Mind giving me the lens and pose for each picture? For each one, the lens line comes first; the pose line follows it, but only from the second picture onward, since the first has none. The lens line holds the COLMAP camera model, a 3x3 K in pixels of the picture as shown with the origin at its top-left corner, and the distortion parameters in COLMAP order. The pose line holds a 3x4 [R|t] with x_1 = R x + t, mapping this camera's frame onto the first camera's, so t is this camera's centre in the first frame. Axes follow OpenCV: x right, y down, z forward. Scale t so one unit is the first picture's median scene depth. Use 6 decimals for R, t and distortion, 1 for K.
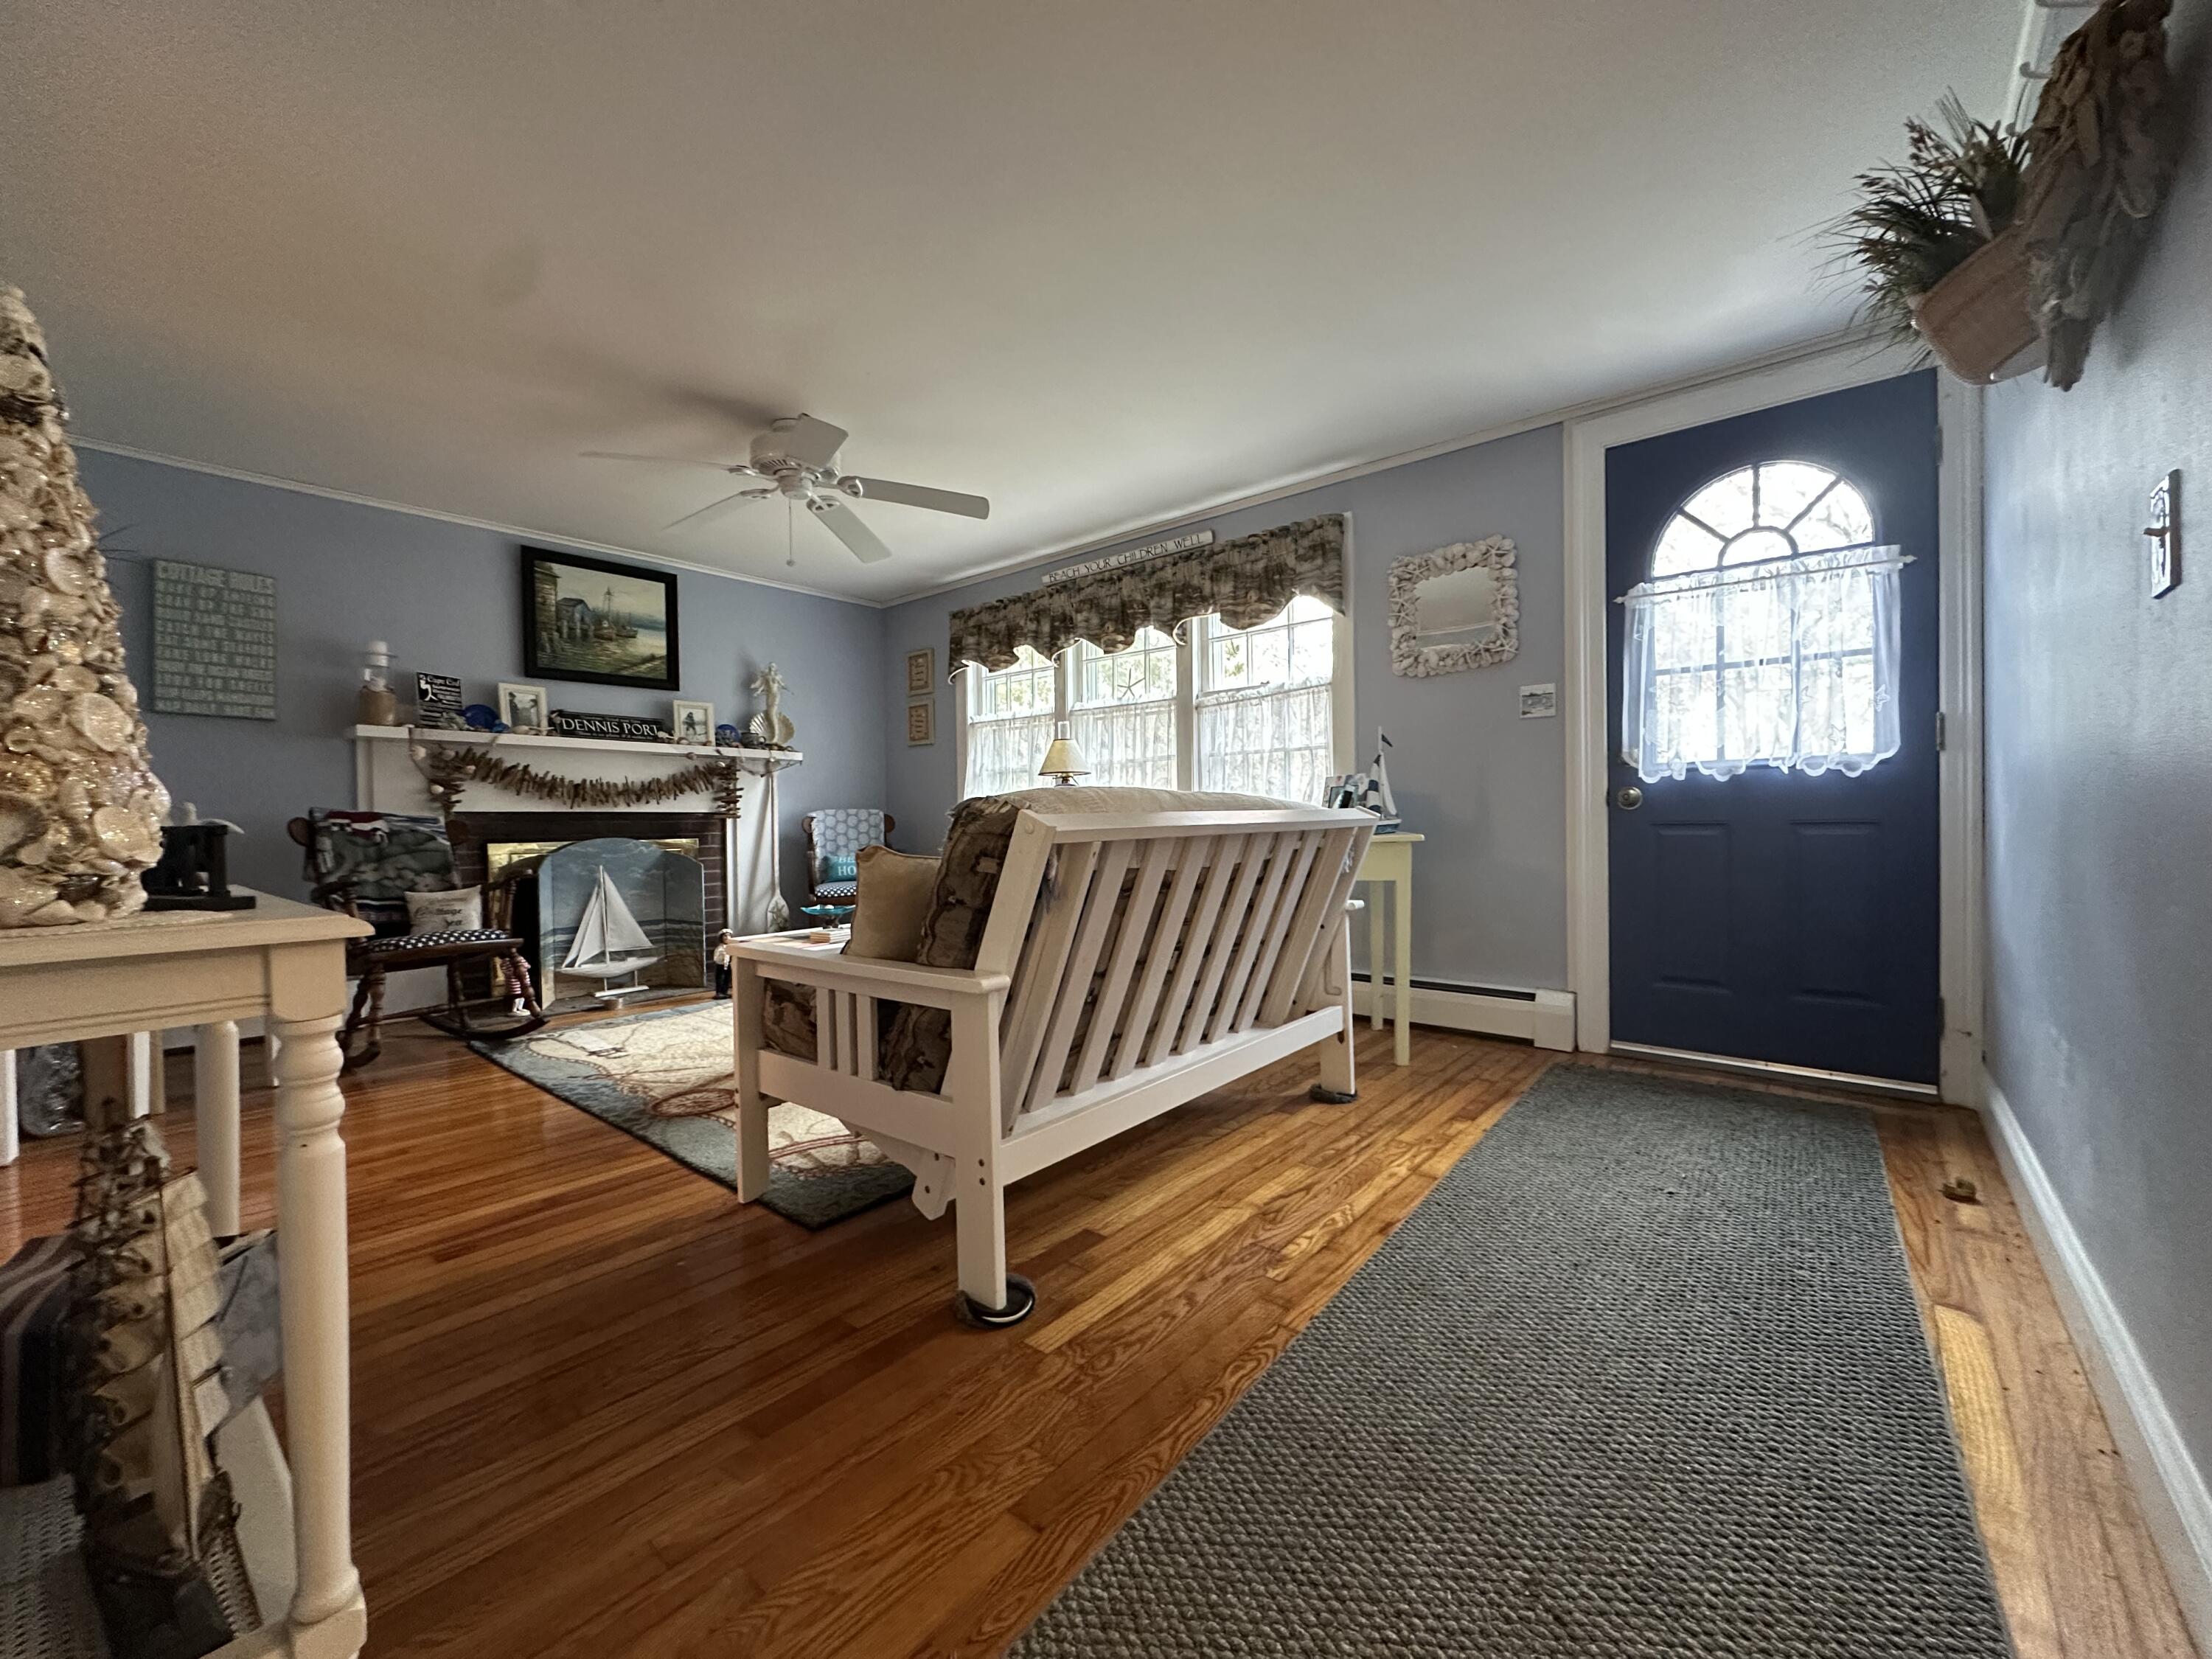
lens RADIAL K [[879.1, 0, 1100.5], [0, 879.1, 835.7], [0, 0, 1]] dist [-0.006151, 0.001488]
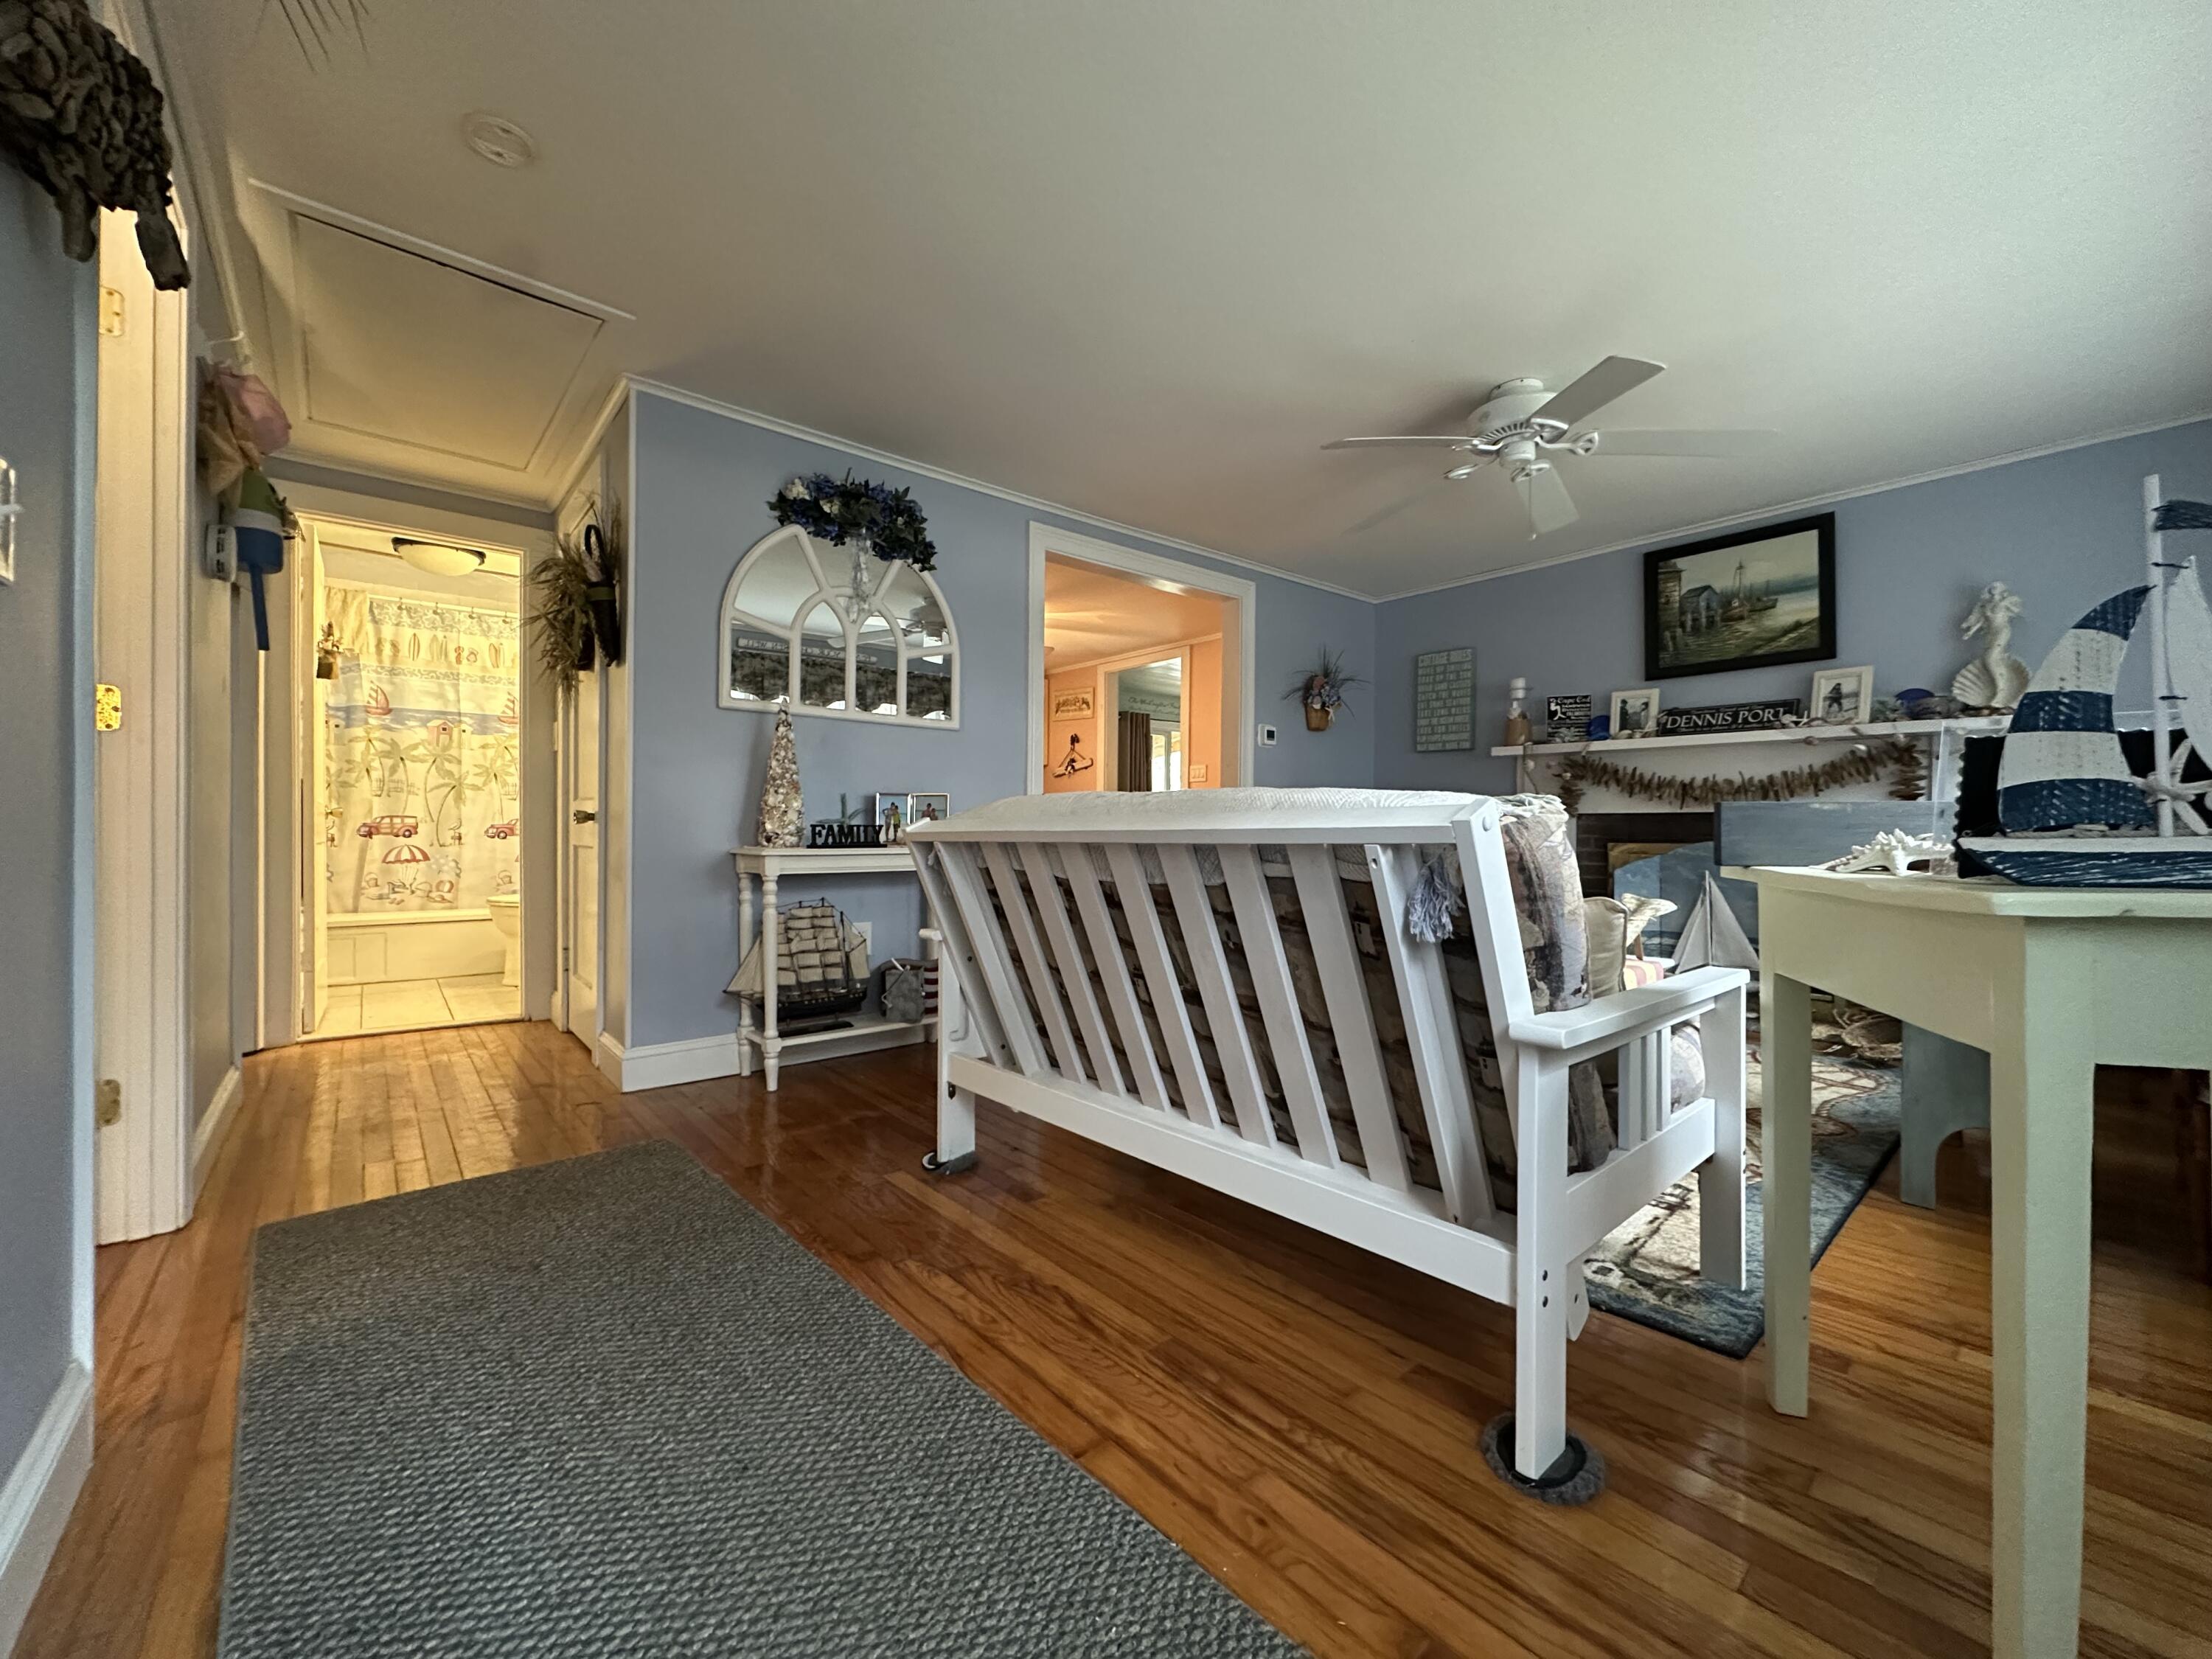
lens RADIAL K [[879.1, 0, 1101.7], [0, 879.1, 833.4], [0, 0, 1]] dist [-0.006151, 0.001488]
pose [[-0.156528, 0.018360, -0.987503, 0.469298], [-0.017438, 0.999620, 0.021349, -0.014295], [0.987520, 0.020562, -0.156148, 0.548708]]
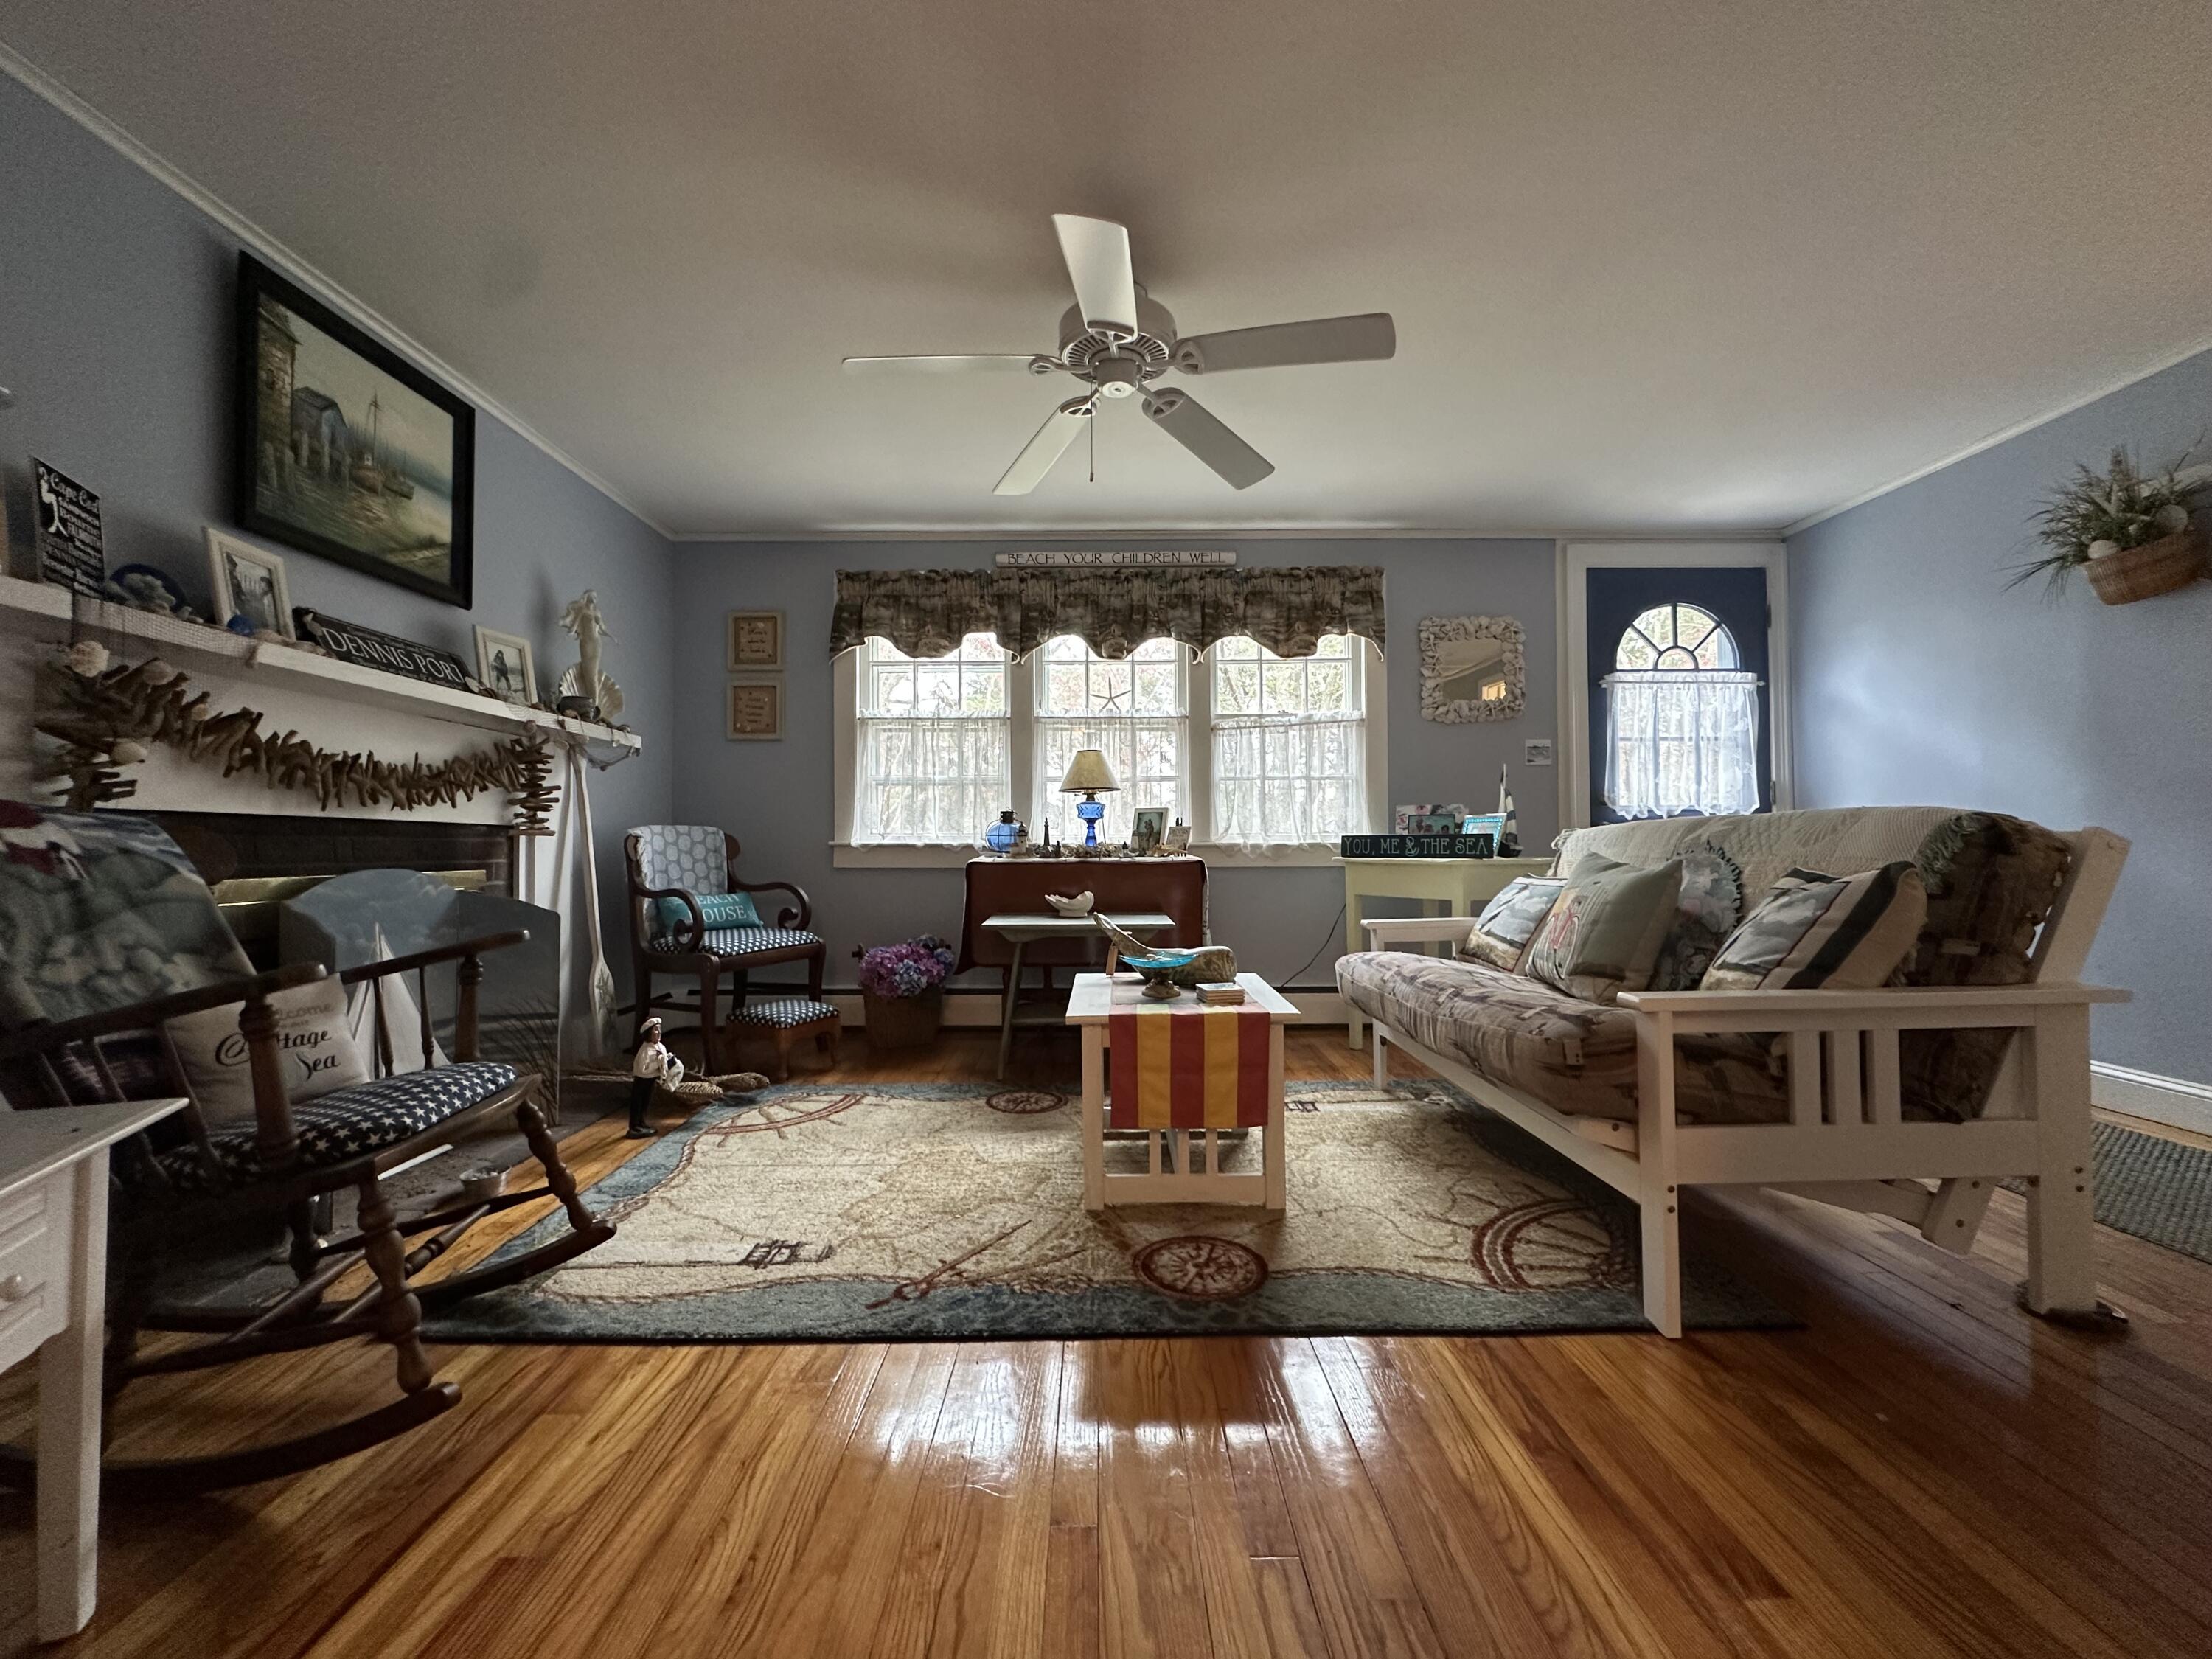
lens RADIAL K [[879.1, 0, 1102.9], [0, 879.1, 833.4], [0, 0, 1]] dist [-0.006151, 0.001488]
pose [[0.758576, 0.018179, 0.651331, -0.619985], [0.006795, 0.999336, -0.035807, 0.003200], [-0.651549, 0.031588, 0.757949, 0.354722]]
